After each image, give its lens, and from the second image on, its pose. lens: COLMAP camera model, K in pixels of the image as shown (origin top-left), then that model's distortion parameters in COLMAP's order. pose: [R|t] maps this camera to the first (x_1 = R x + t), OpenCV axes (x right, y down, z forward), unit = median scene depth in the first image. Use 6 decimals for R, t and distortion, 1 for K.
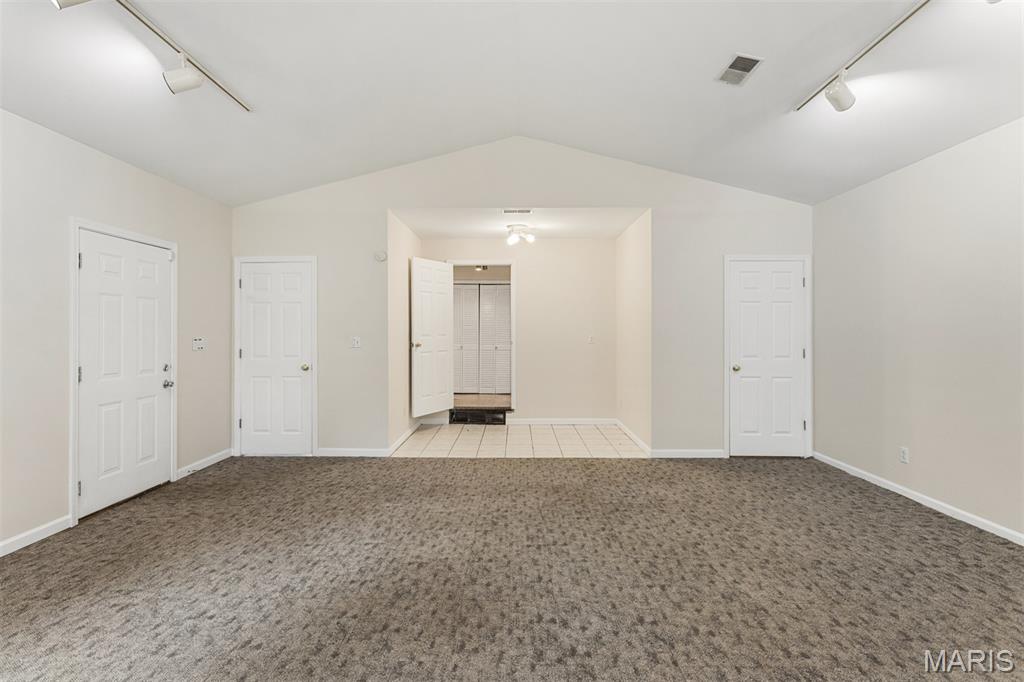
lens RADIAL K [[495.8, 0, 504.6], [0, 495.8, 336.9], [0, 0, 1]] dist [0.009964, -0.001707]
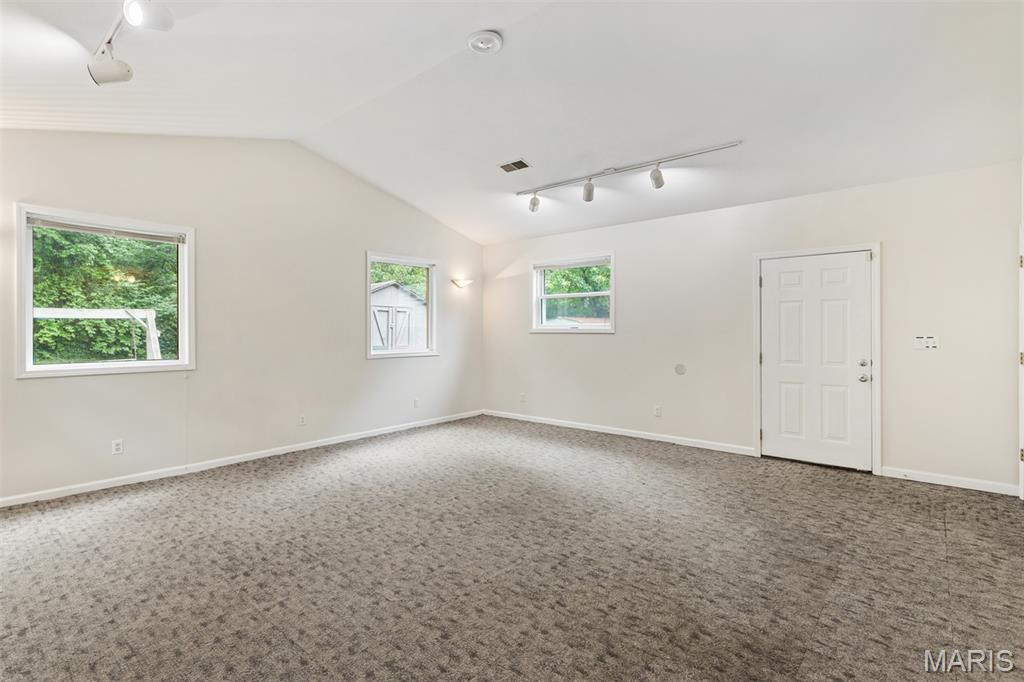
lens RADIAL K [[495.8, 0, 506.5], [0, 495.8, 334.2], [0, 0, 1]] dist [0.009964, -0.001707]
pose [[-0.639484, 0.008440, -0.768758, 0.878006], [-0.002878, 0.999906, 0.013372, -0.015958], [0.768799, 0.010764, -0.639400, 1.531440]]
